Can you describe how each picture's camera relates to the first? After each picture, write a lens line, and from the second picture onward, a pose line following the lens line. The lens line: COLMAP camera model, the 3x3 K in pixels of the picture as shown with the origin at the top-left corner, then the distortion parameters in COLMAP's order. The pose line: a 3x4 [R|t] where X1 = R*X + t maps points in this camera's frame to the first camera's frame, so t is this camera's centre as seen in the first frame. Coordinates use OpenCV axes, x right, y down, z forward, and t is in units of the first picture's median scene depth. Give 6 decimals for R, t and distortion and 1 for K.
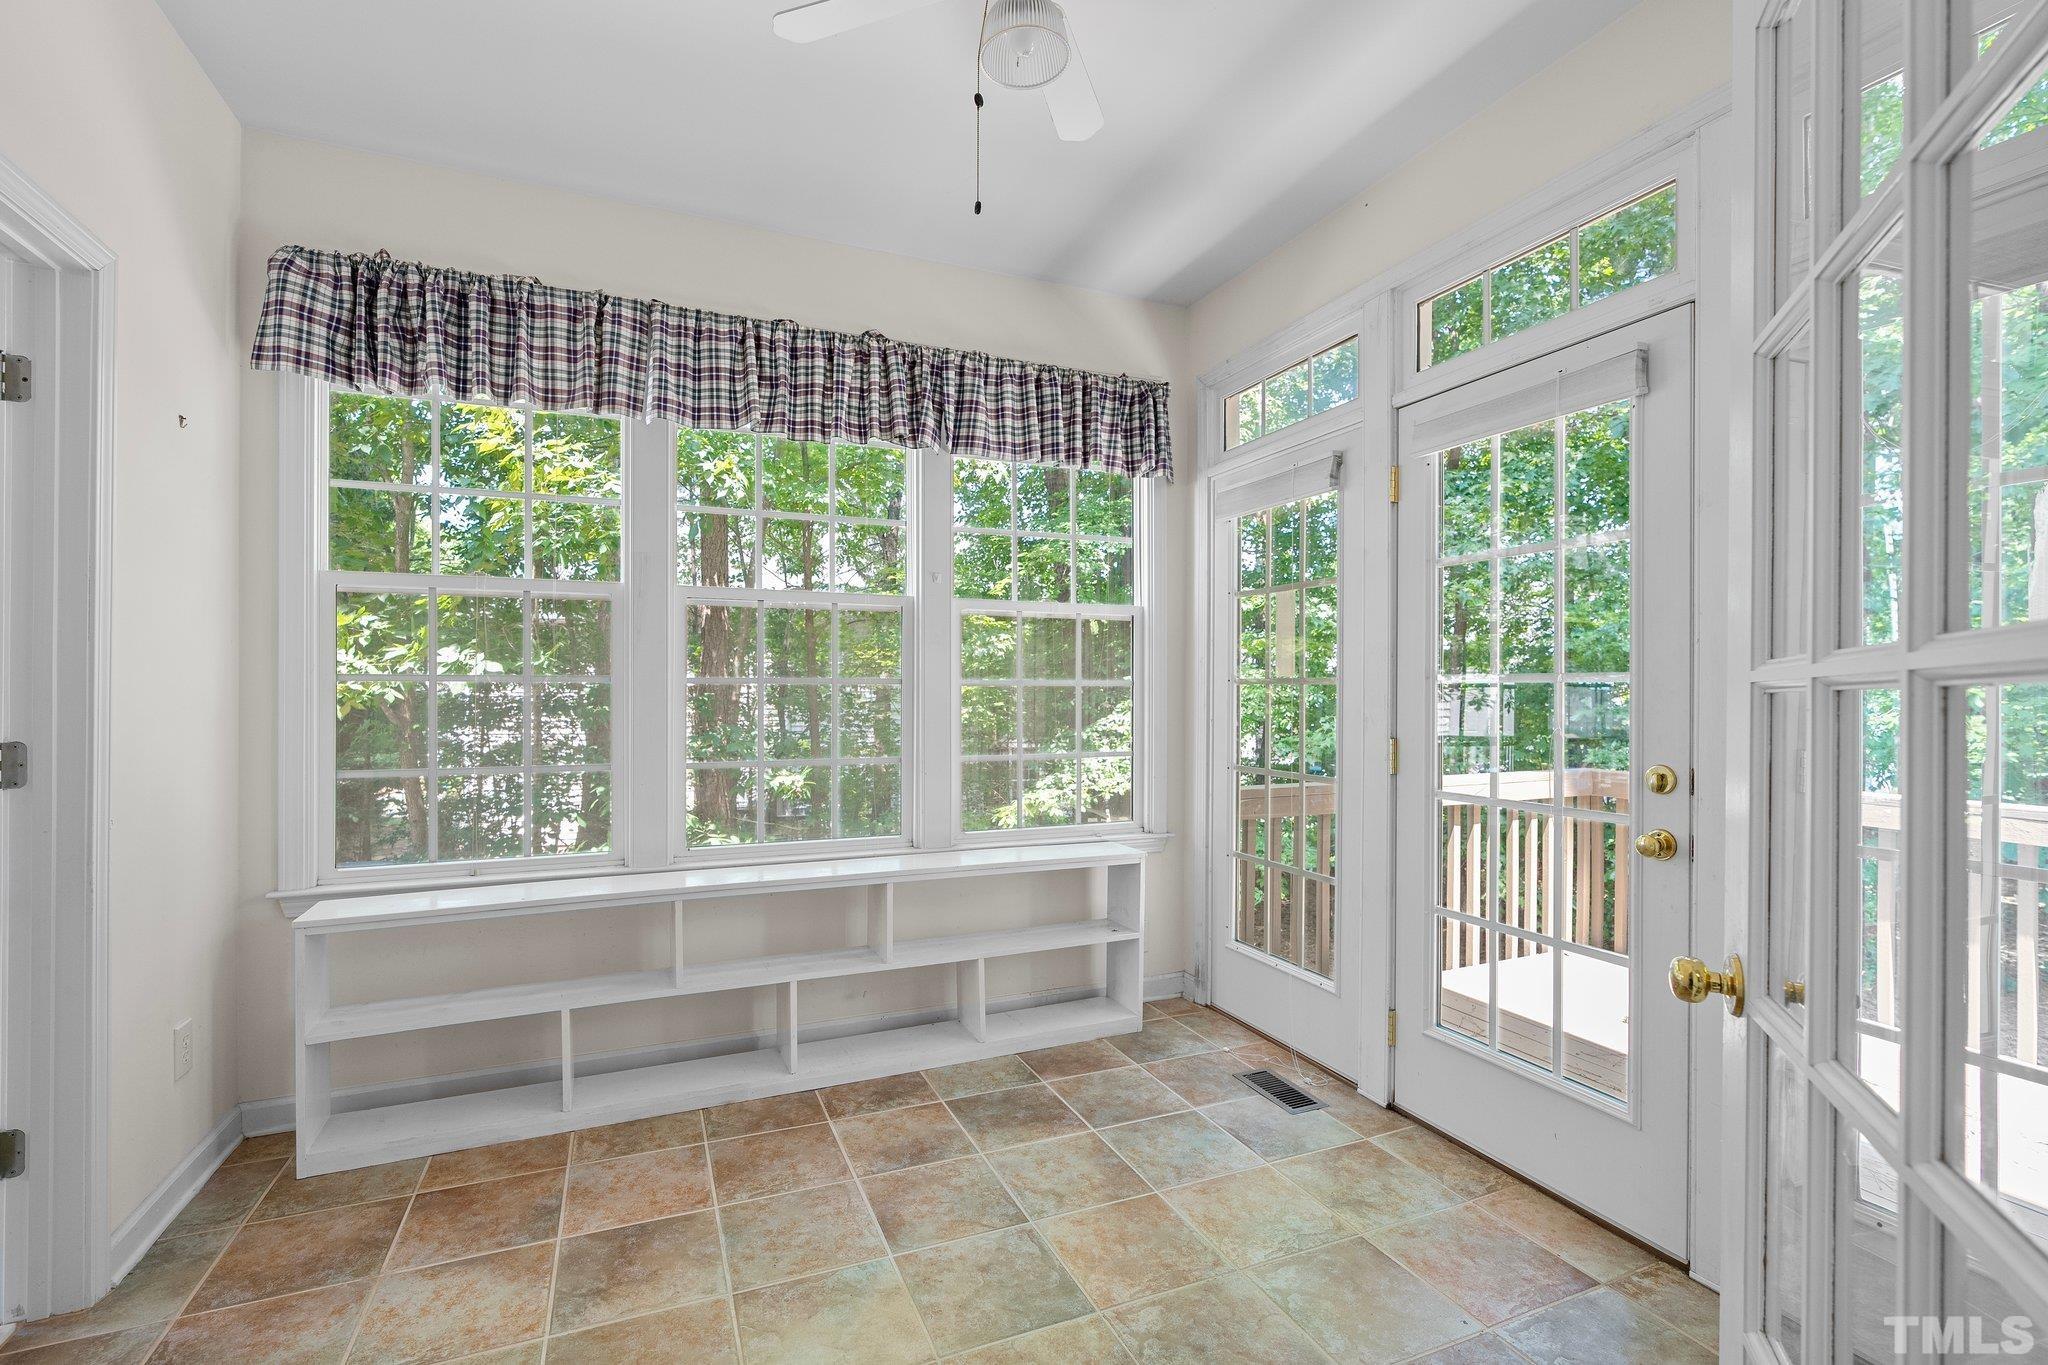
lens RADIAL K [[922.0, 0, 1020.2], [0, 922.0, 688.5], [0, 0, 1]] dist [-0.010437, 0.003996]
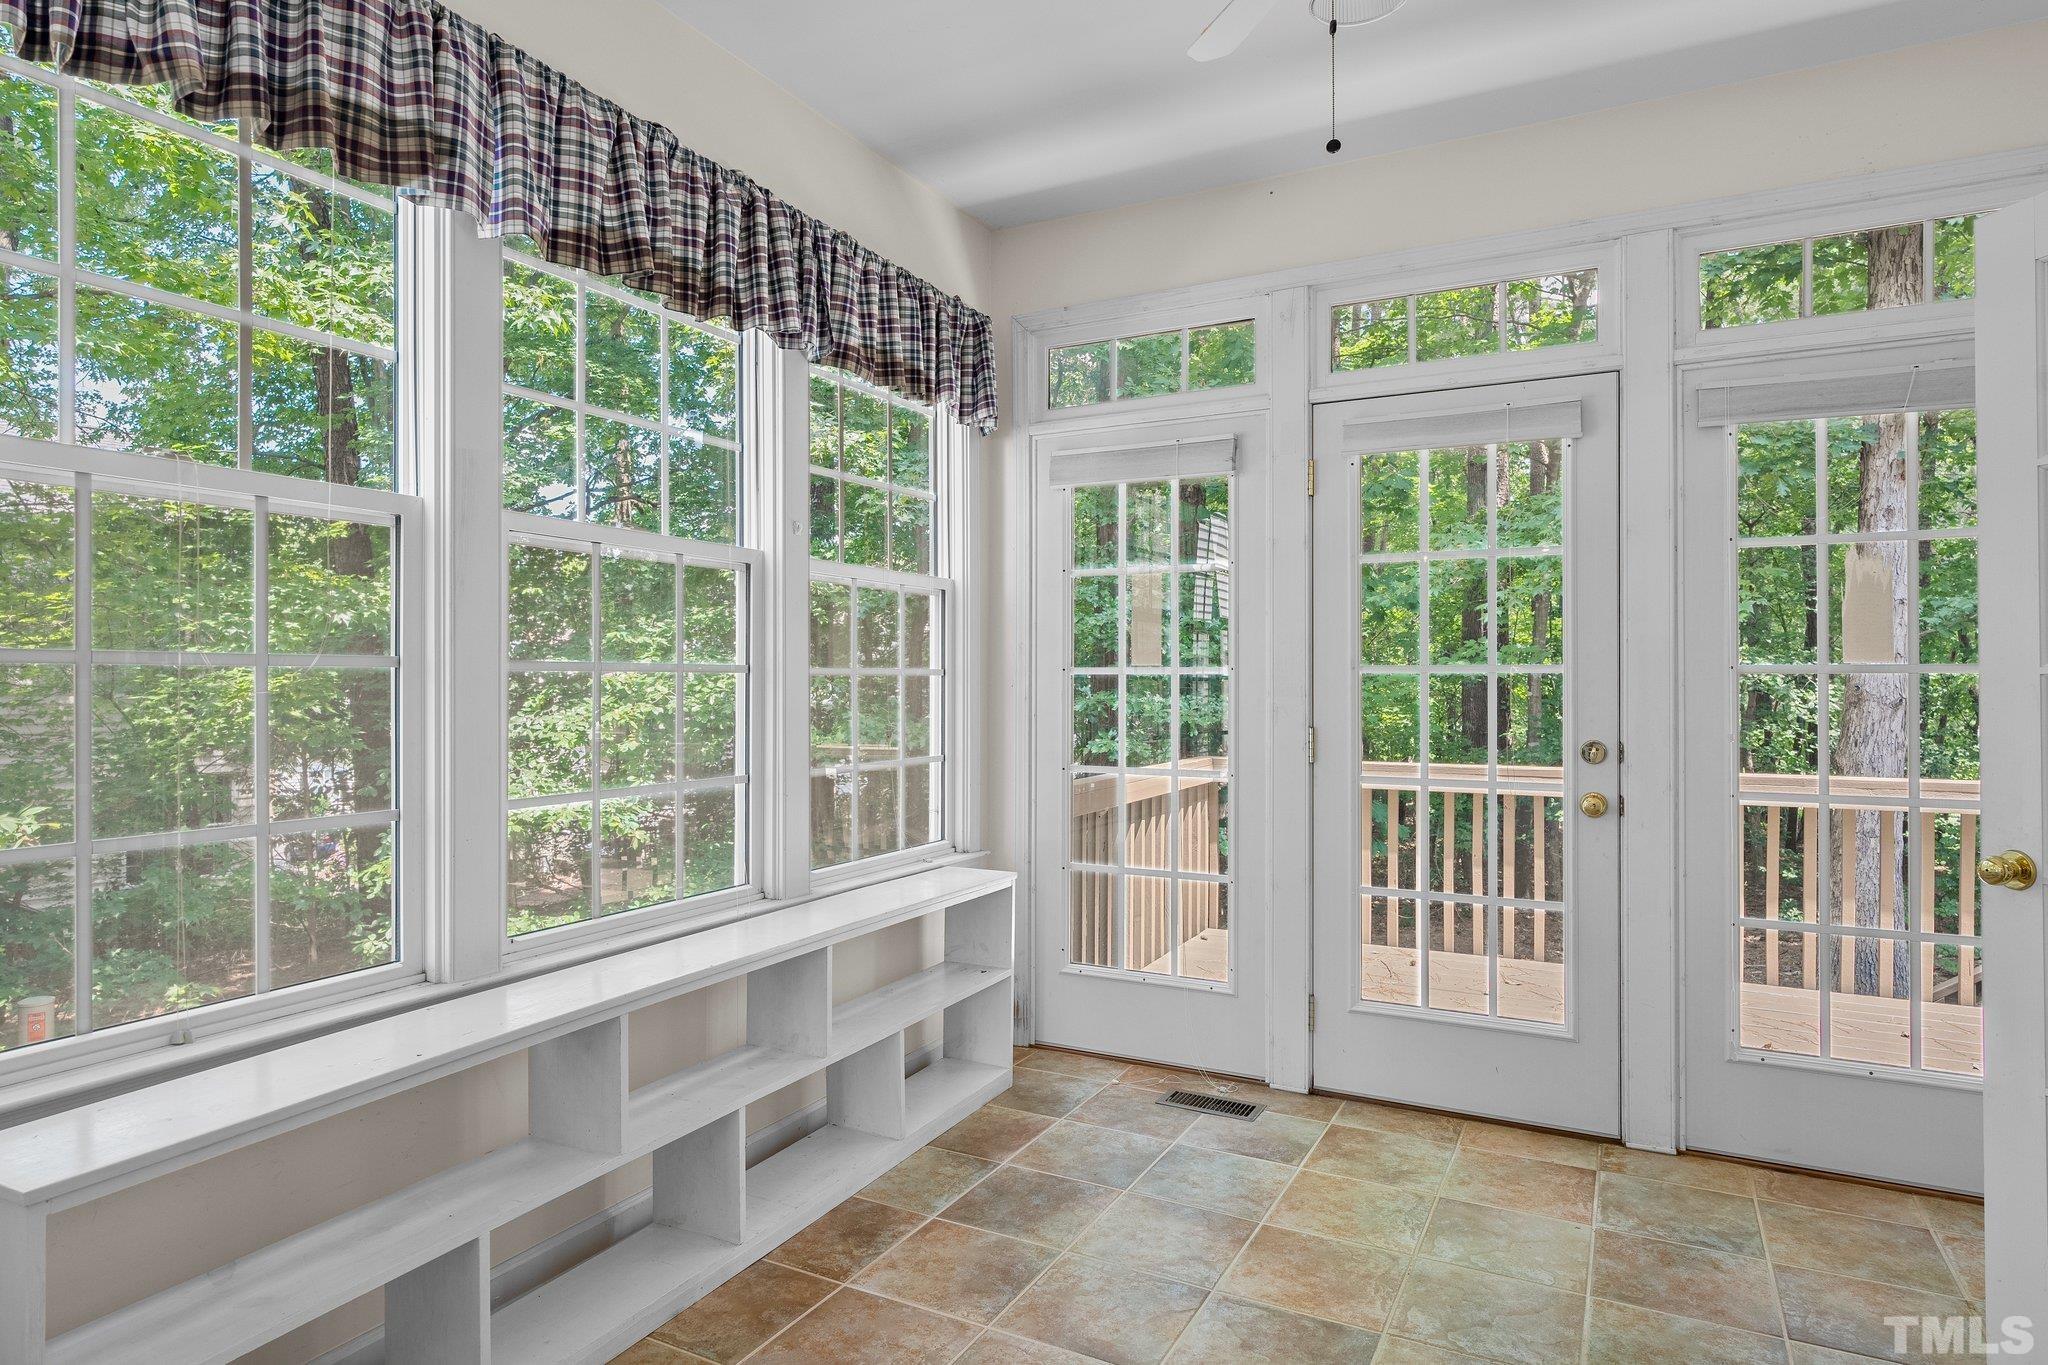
lens RADIAL K [[1168.7, 0, 1030.1], [0, 1168.7, 671.0], [0, 0, 1]] dist [-0.002304, 0.000853]
pose [[0.772443, 0.003907, 0.635072, -0.631145], [0.000526, 0.999977, -0.006791, 0.000465], [-0.635084, 0.005580, 0.772423, 0.192316]]
